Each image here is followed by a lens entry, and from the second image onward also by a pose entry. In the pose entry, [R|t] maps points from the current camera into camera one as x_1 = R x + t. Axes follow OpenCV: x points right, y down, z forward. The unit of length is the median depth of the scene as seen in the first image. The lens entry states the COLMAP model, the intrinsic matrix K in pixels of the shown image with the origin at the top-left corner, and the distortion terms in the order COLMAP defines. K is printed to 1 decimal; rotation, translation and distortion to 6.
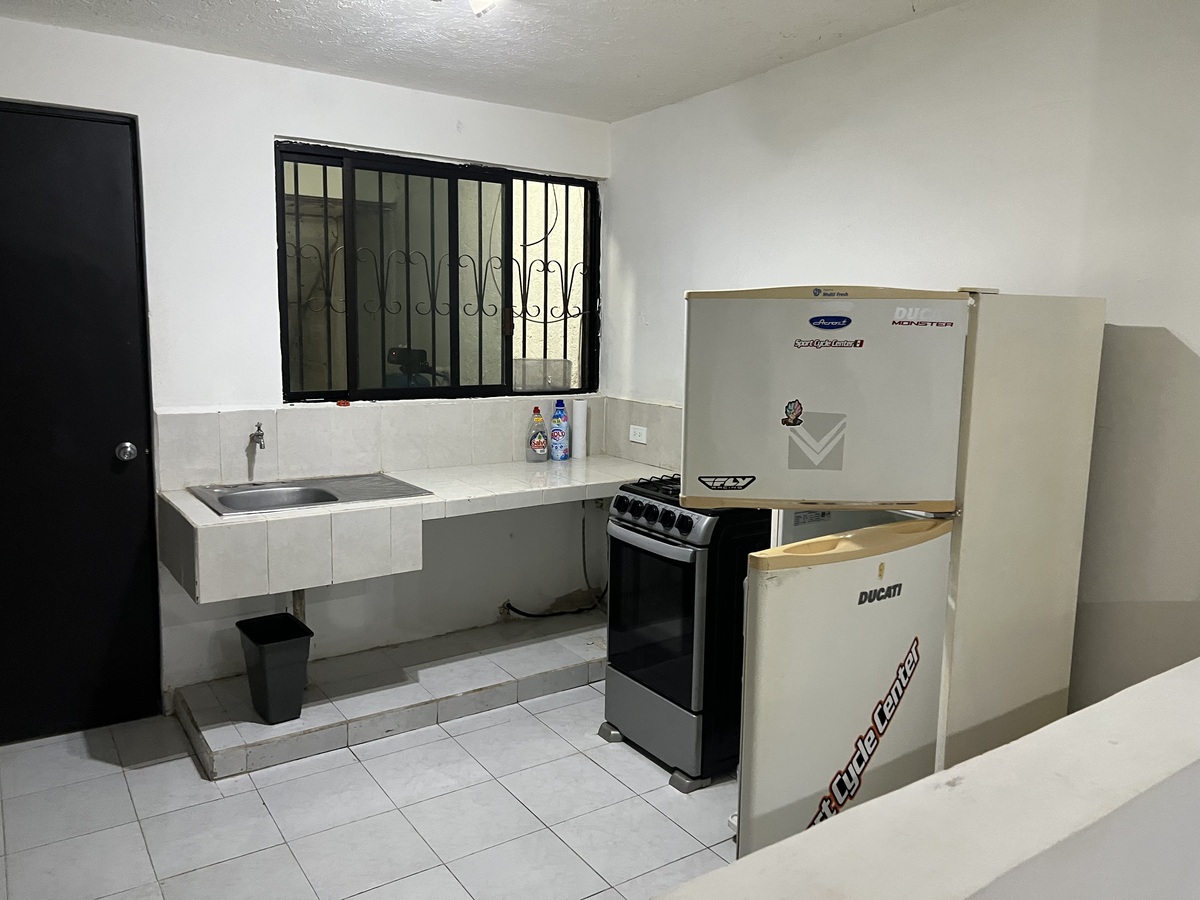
lens RADIAL K [[892.6, 0, 606.5], [0, 892.6, 443.3], [0, 0, 1]] dist [0.058275, -0.054406]
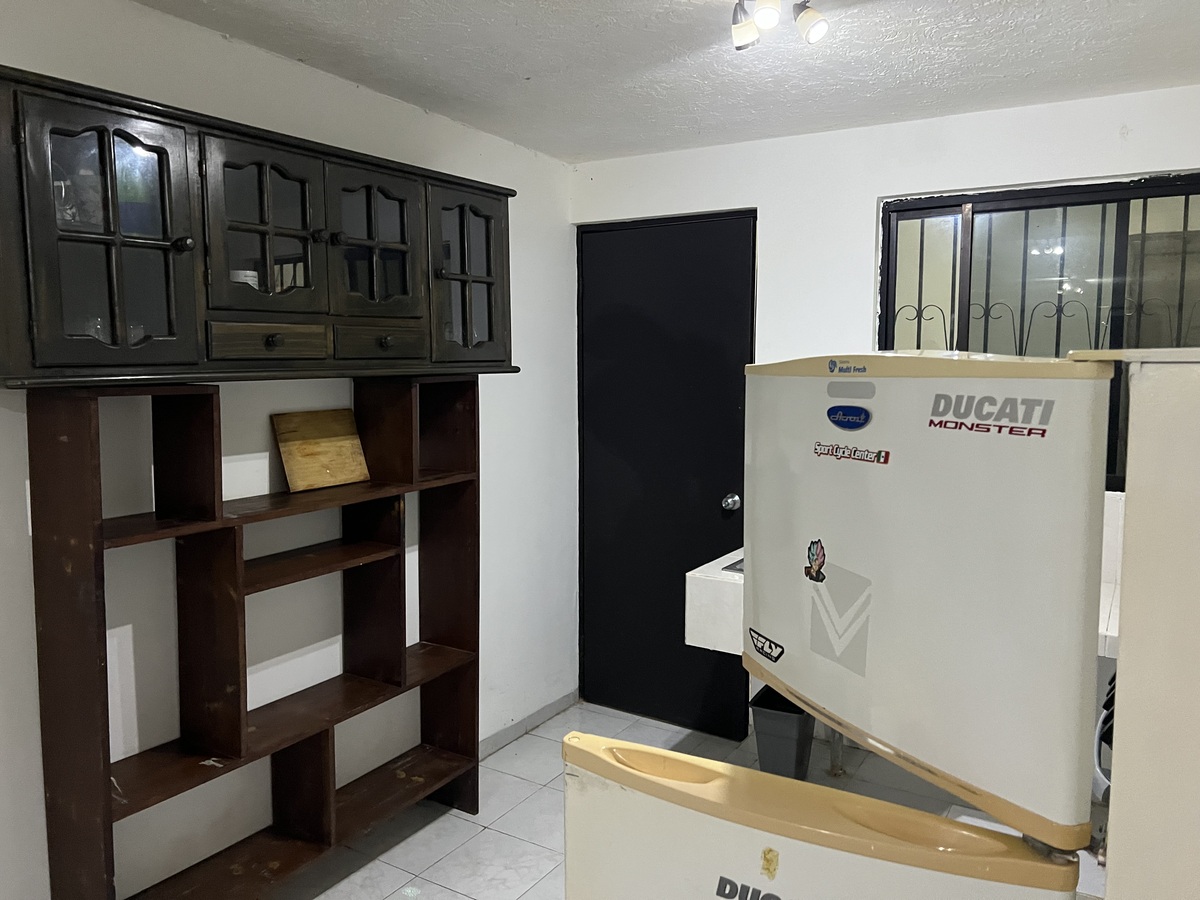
lens RADIAL K [[910.9, 0, 600.6], [0, 910.9, 444.8], [0, 0, 1]] dist [0.005318, -0.001609]
pose [[0.398950, 0.069971, -0.914299, 0.715973], [-0.120223, 0.992469, 0.023494, -0.109665], [0.909057, 0.100547, 0.404358, 0.605712]]
